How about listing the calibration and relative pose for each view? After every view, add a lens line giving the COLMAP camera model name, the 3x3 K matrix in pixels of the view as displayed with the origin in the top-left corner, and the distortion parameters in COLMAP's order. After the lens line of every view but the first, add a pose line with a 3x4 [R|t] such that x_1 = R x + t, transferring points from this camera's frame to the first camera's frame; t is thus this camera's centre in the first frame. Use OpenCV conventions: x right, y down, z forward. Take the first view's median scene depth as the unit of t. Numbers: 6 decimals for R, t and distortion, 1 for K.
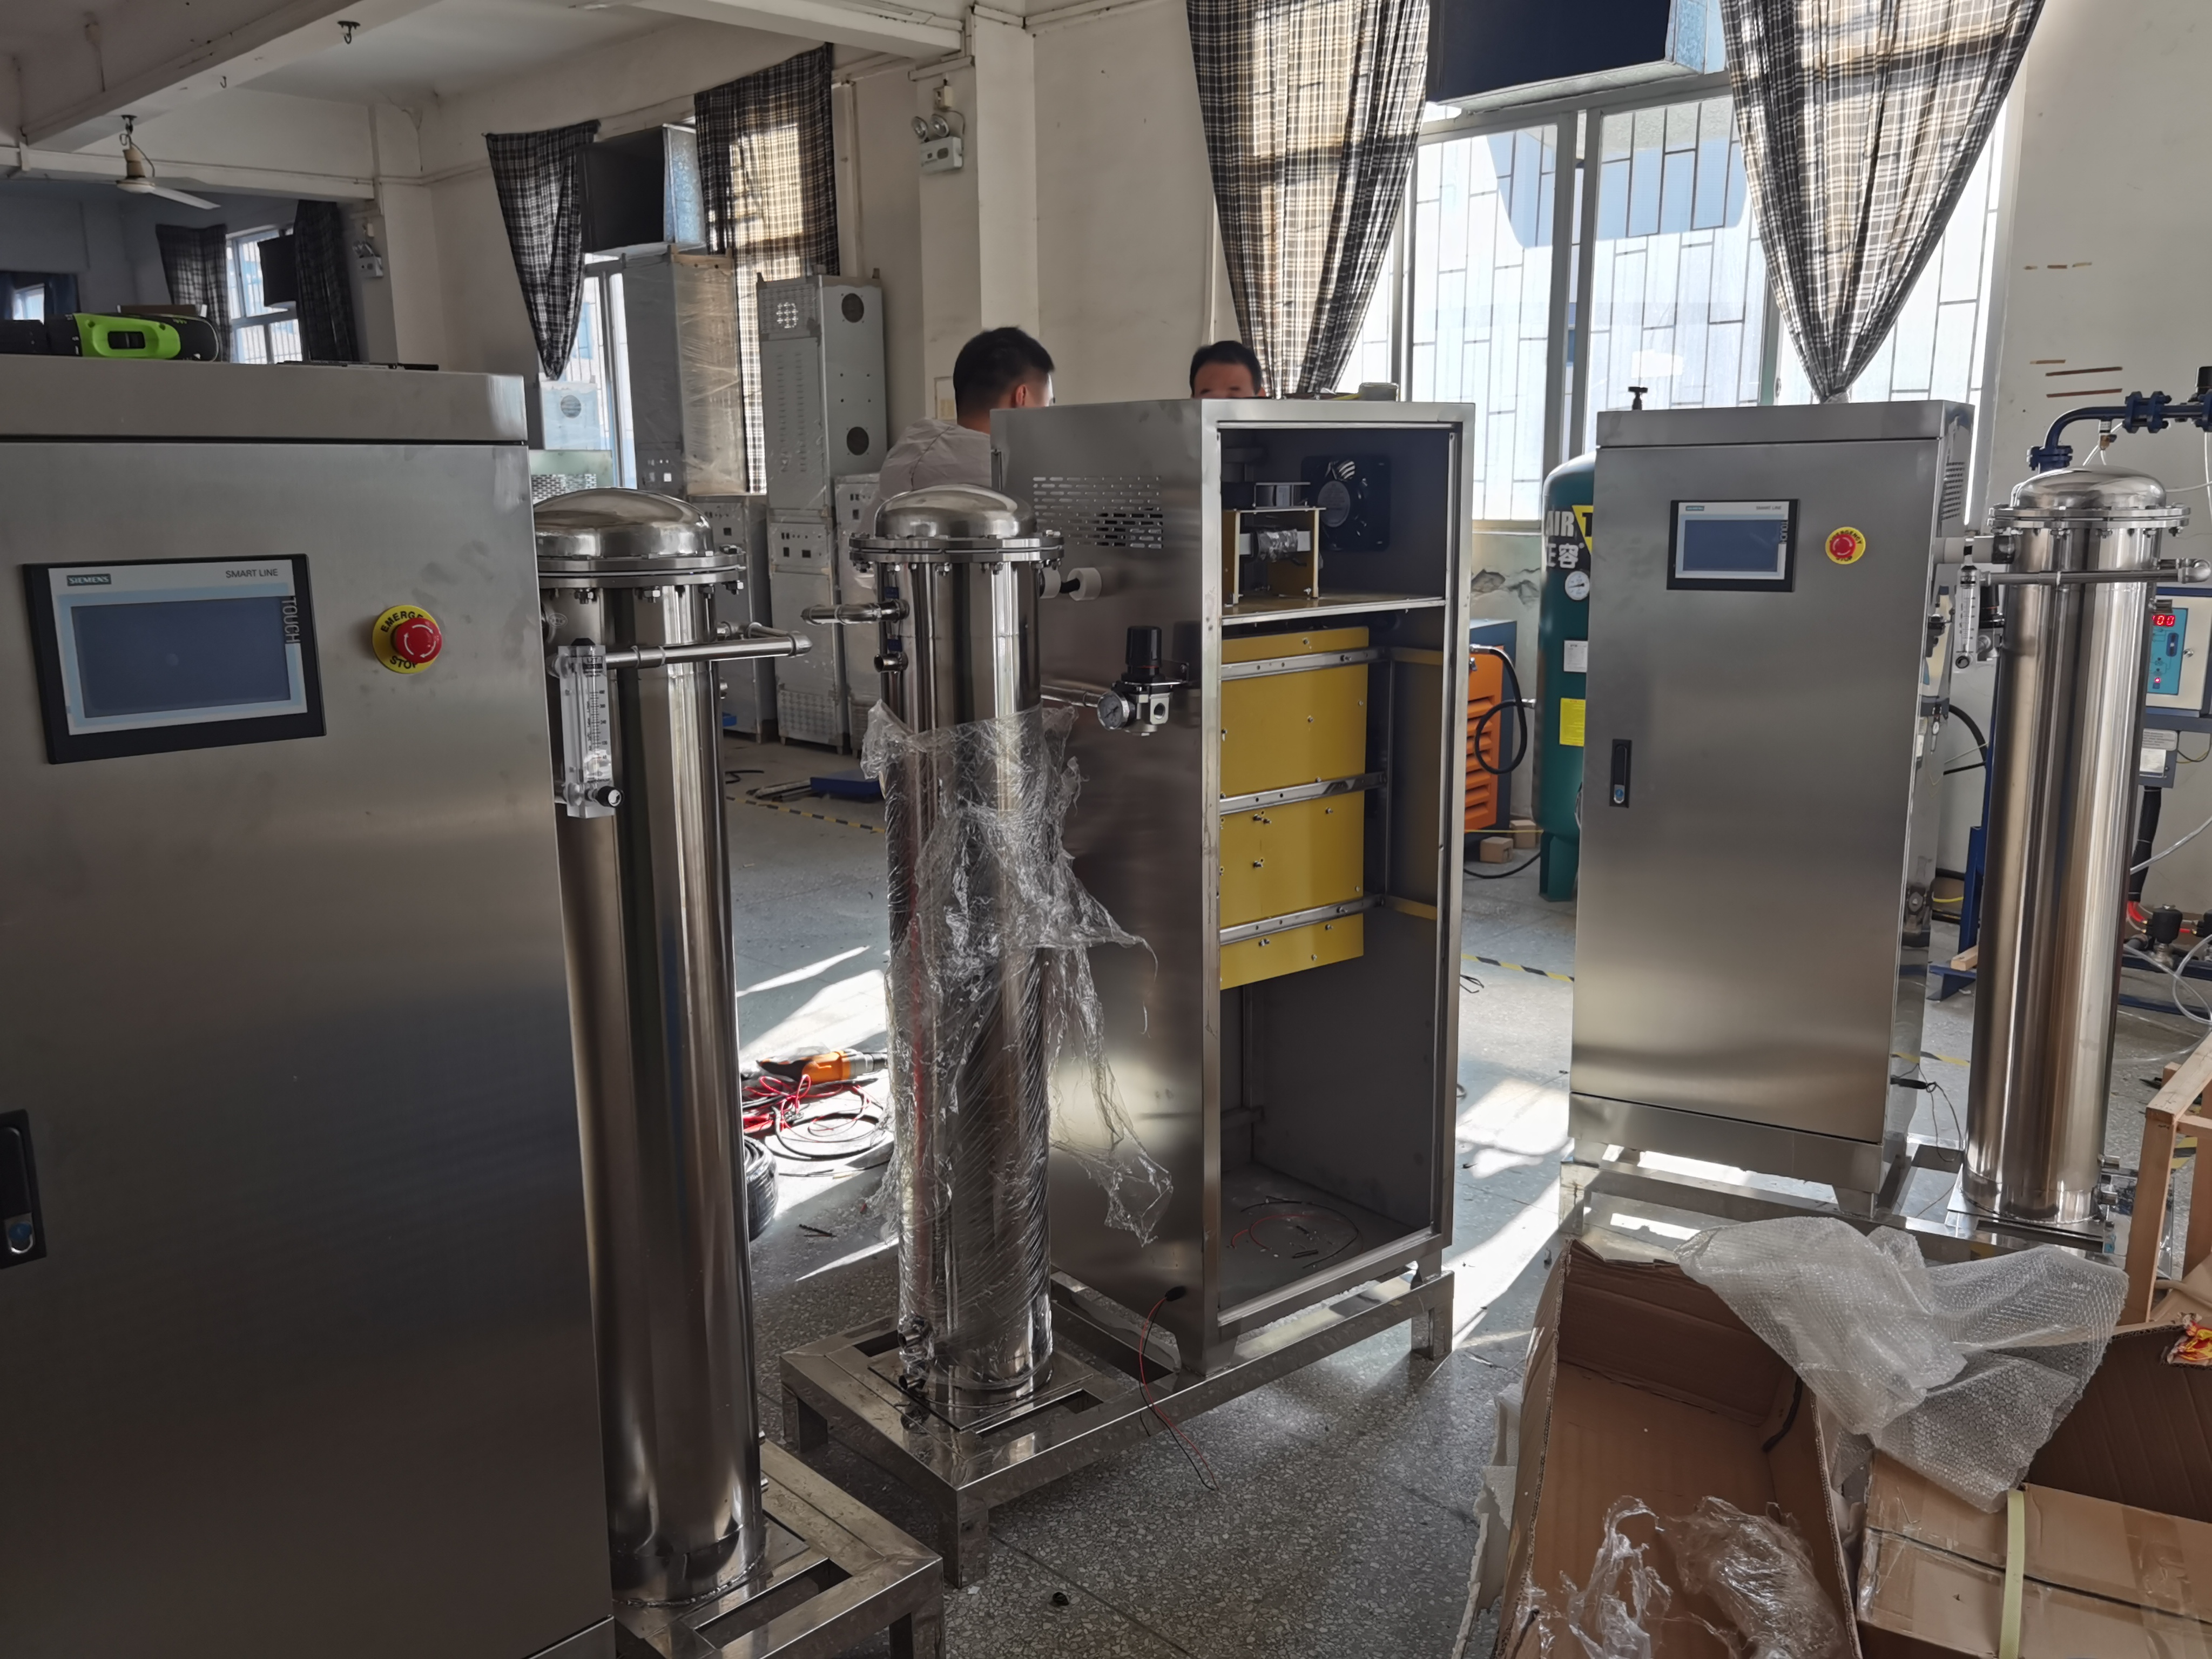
lens RADIAL K [[1762.0, 0, 1101.1], [0, 1762.0, 830.9], [0, 0, 1]] dist [0.032423, -0.040513]
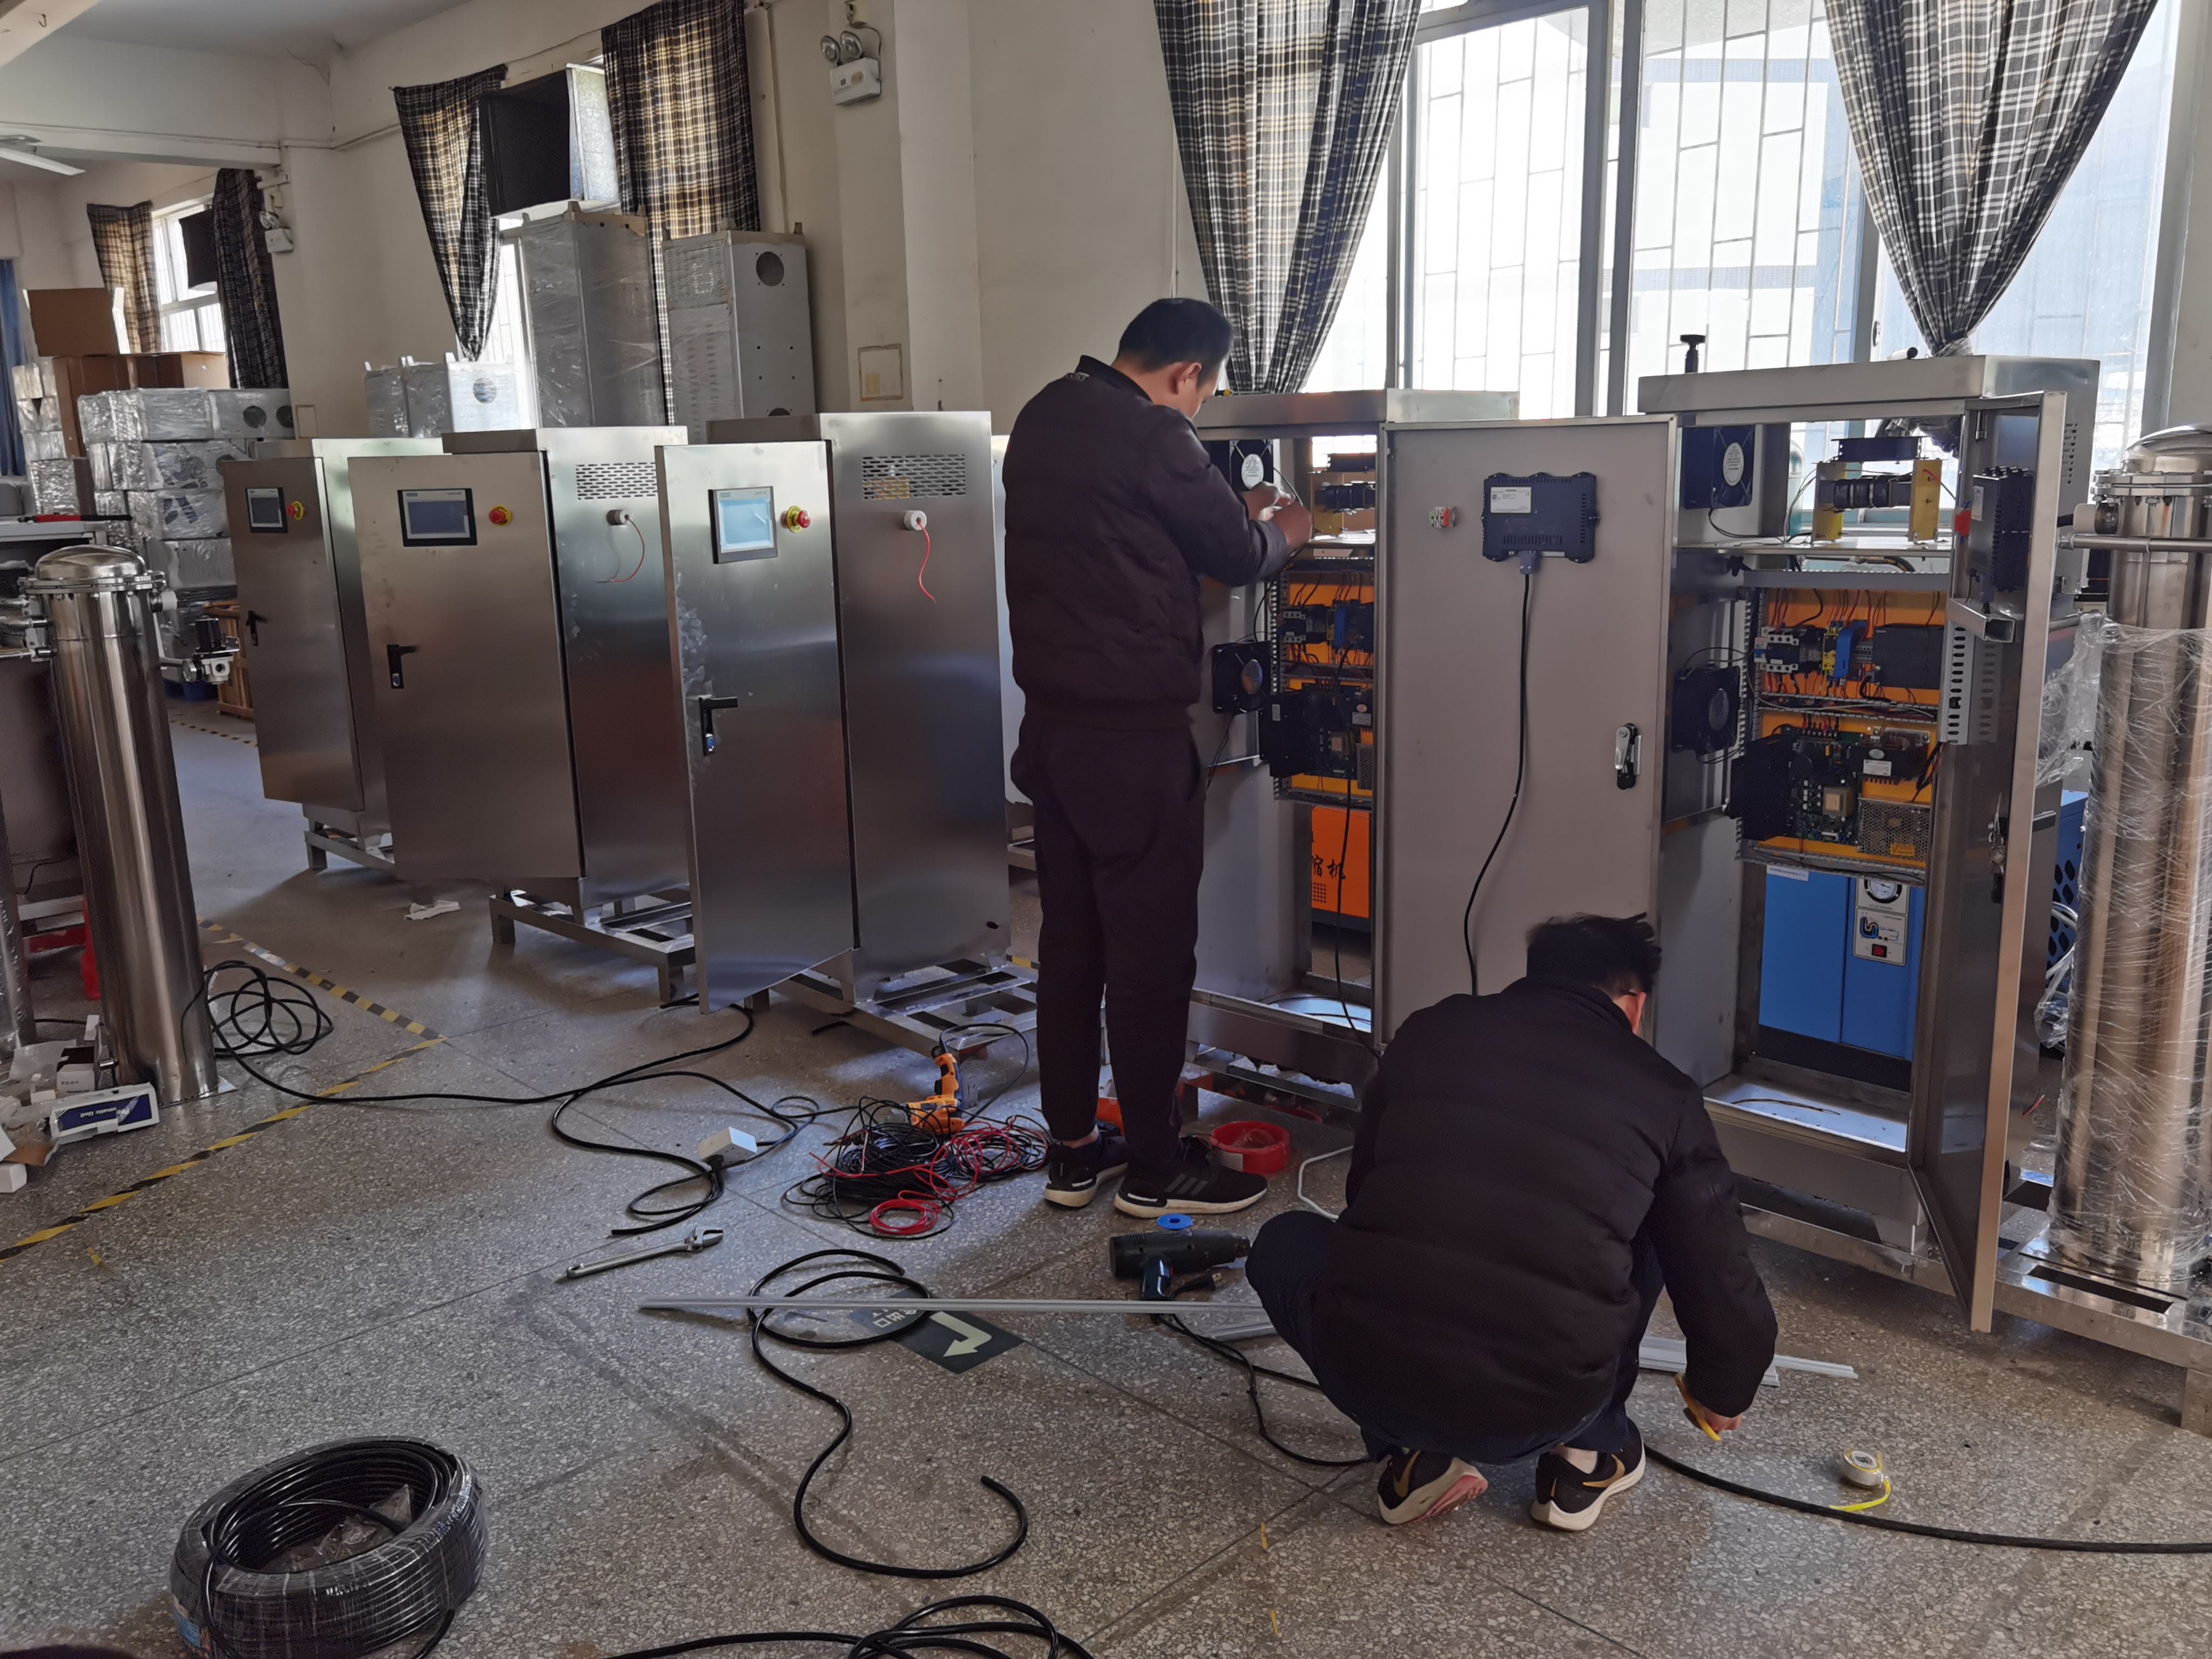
lens RADIAL K [[1762.0, 0, 1107.1], [0, 1762.0, 852.4], [0, 0, 1]] dist [0.032423, -0.040513]
pose [[0.999739, -0.007237, -0.021674, 0.049346], [0.007634, 0.999803, 0.018299, -0.032675], [0.021538, -0.018459, 0.999598, 0.170898]]
